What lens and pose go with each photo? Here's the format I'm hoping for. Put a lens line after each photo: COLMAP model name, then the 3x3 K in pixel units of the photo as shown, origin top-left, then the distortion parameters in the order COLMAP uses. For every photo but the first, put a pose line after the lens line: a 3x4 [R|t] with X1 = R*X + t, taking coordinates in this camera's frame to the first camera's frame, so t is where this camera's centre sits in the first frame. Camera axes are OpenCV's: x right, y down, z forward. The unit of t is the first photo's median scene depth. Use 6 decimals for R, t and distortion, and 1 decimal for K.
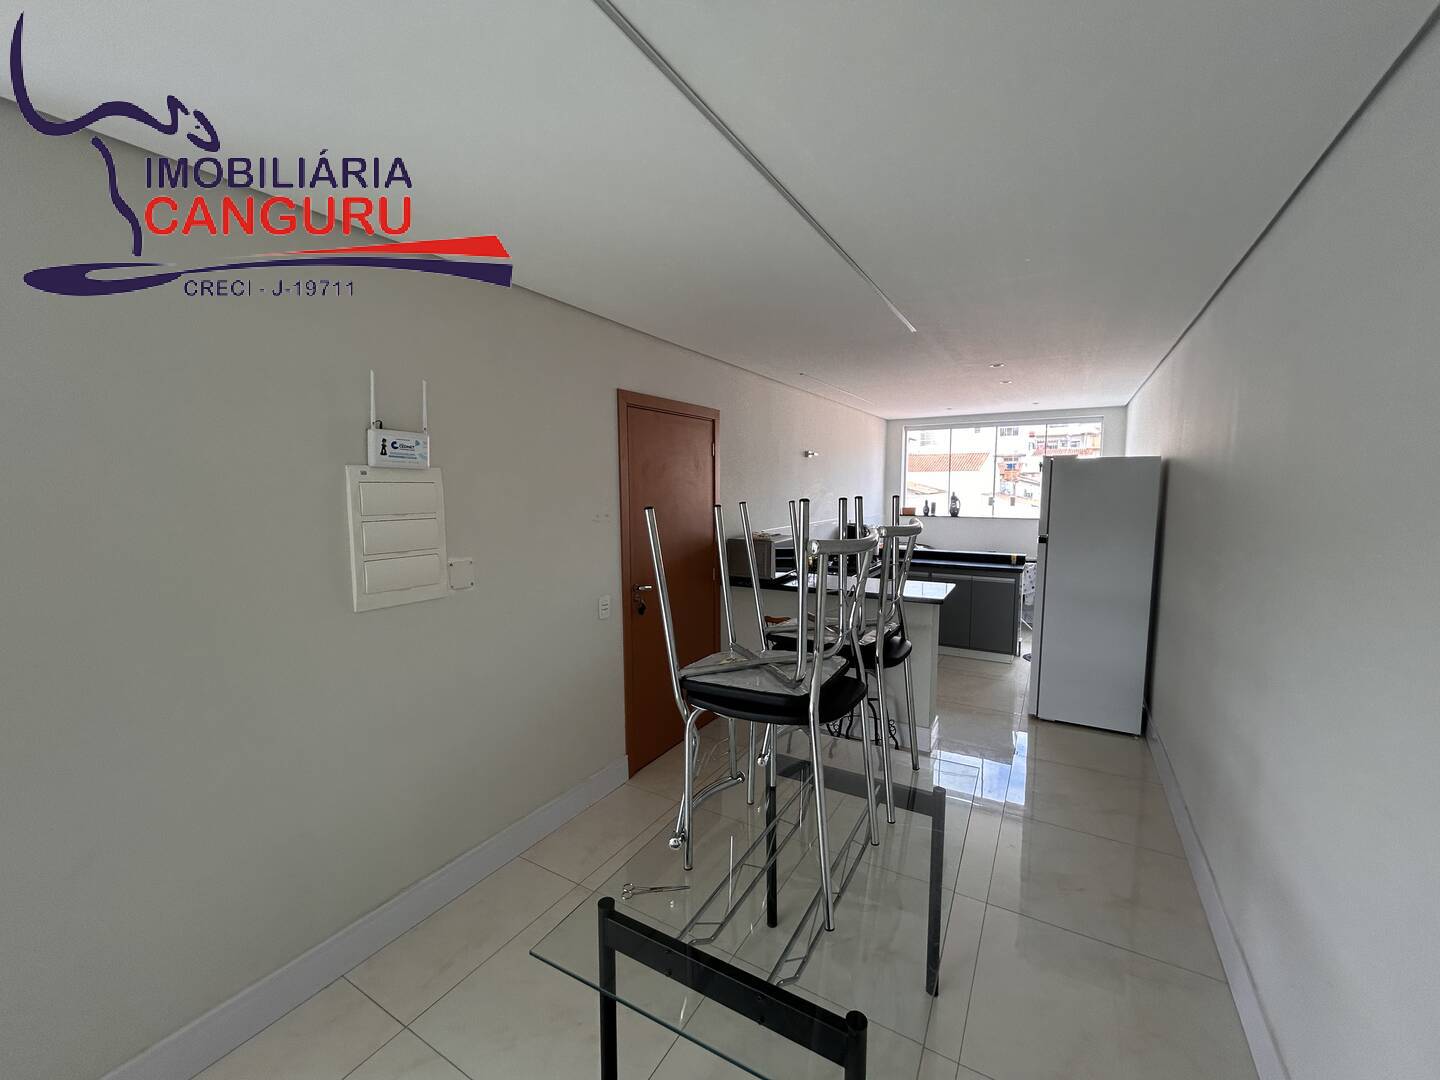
lens RADIAL K [[581.2, 0, 716.8], [0, 581.2, 544.4], [0, 0, 1]] dist [-0.002390, 0.001493]
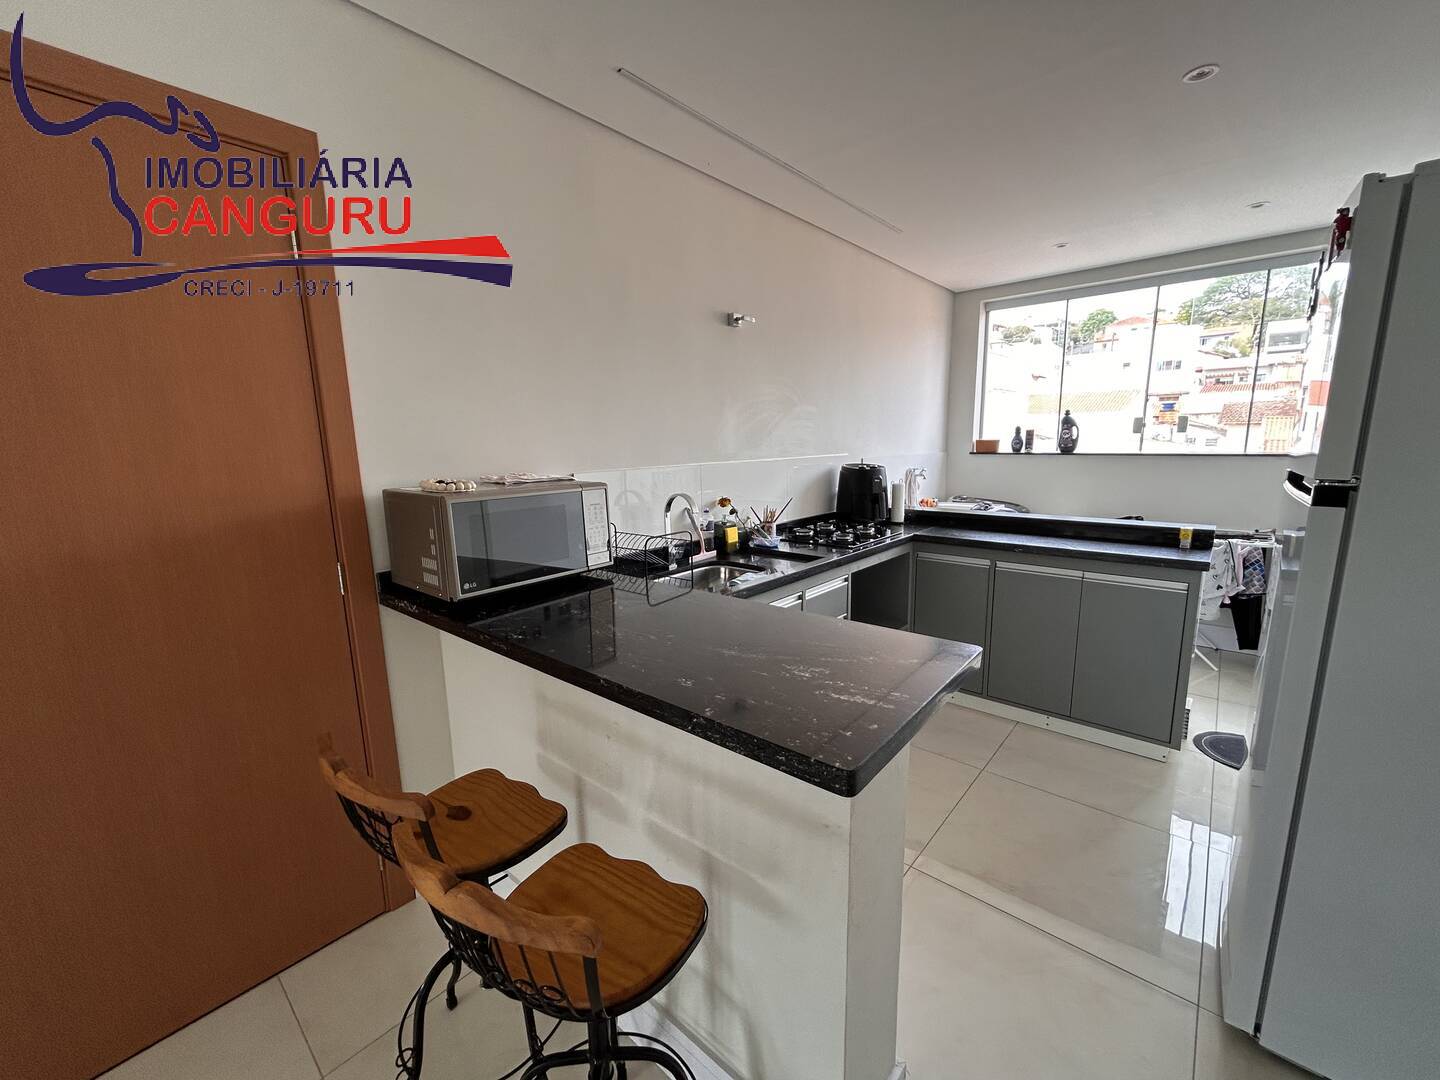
lens RADIAL K [[581.2, 0, 721.4], [0, 581.2, 538.5], [0, 0, 1]] dist [-0.002390, 0.001493]
pose [[0.983892, 0.017923, -0.177863, 0.180914], [-0.005419, 0.997494, 0.070539, -0.002553], [0.178681, -0.068439, 0.981524, 0.376918]]
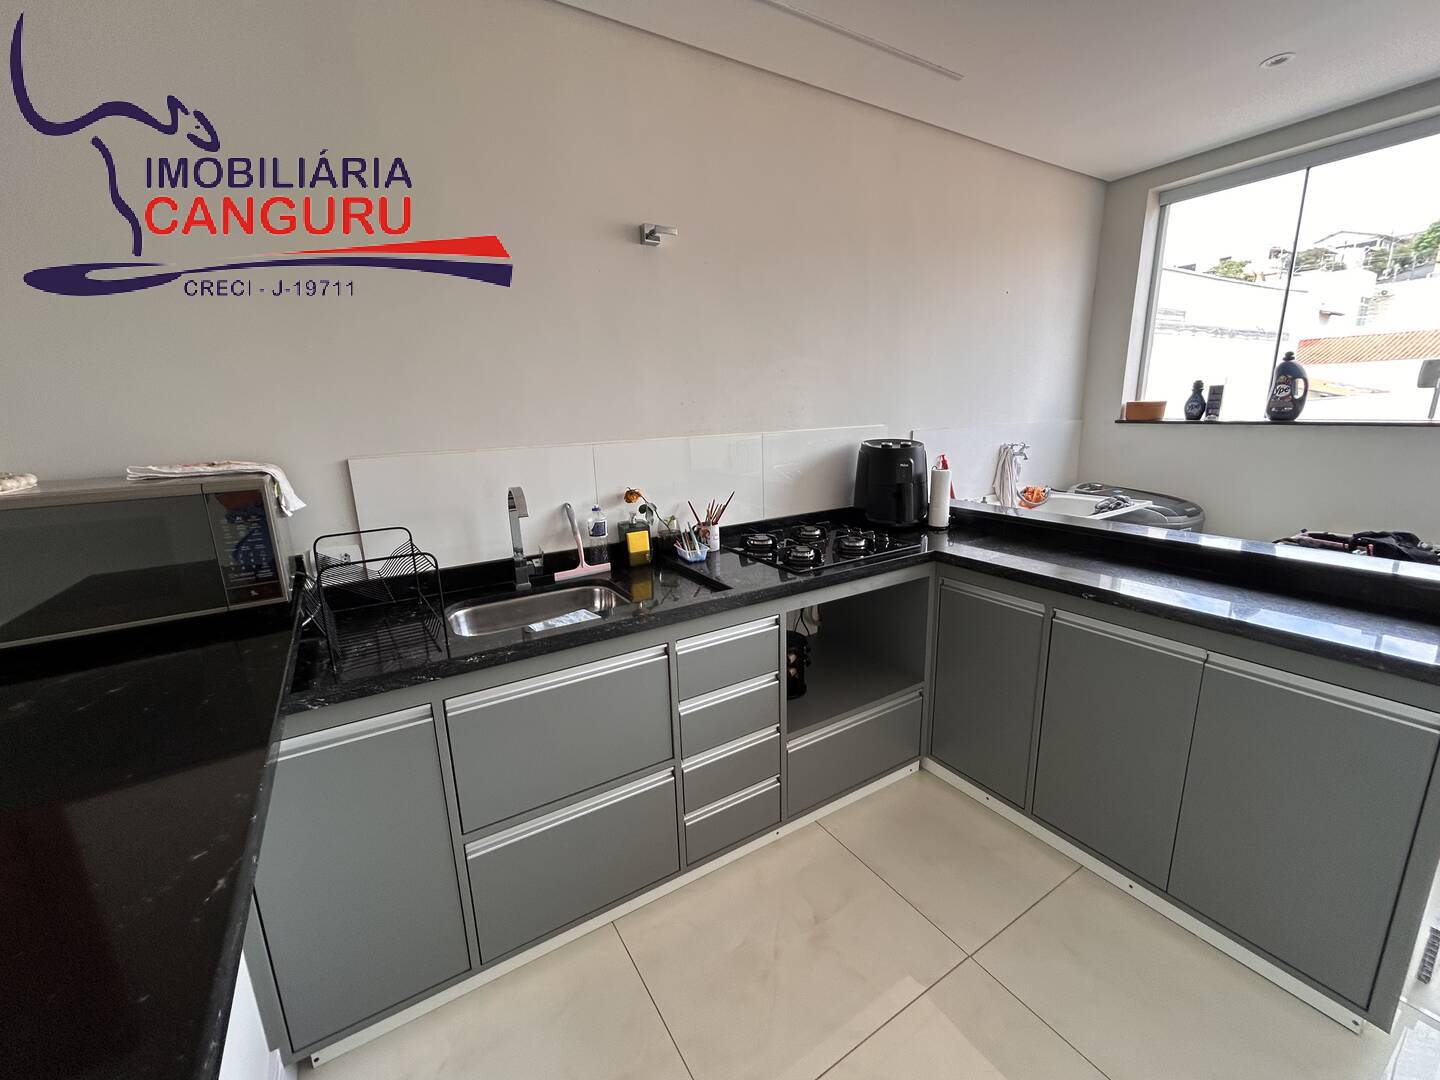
lens RADIAL K [[581.2, 0, 719.6], [0, 581.2, 539.5], [0, 0, 1]] dist [-0.002390, 0.001493]
pose [[0.886865, 0.083296, -0.454457, 0.278187], [-0.022928, 0.990337, 0.136772, -0.017533], [0.461458, -0.110878, 0.880206, 0.526299]]
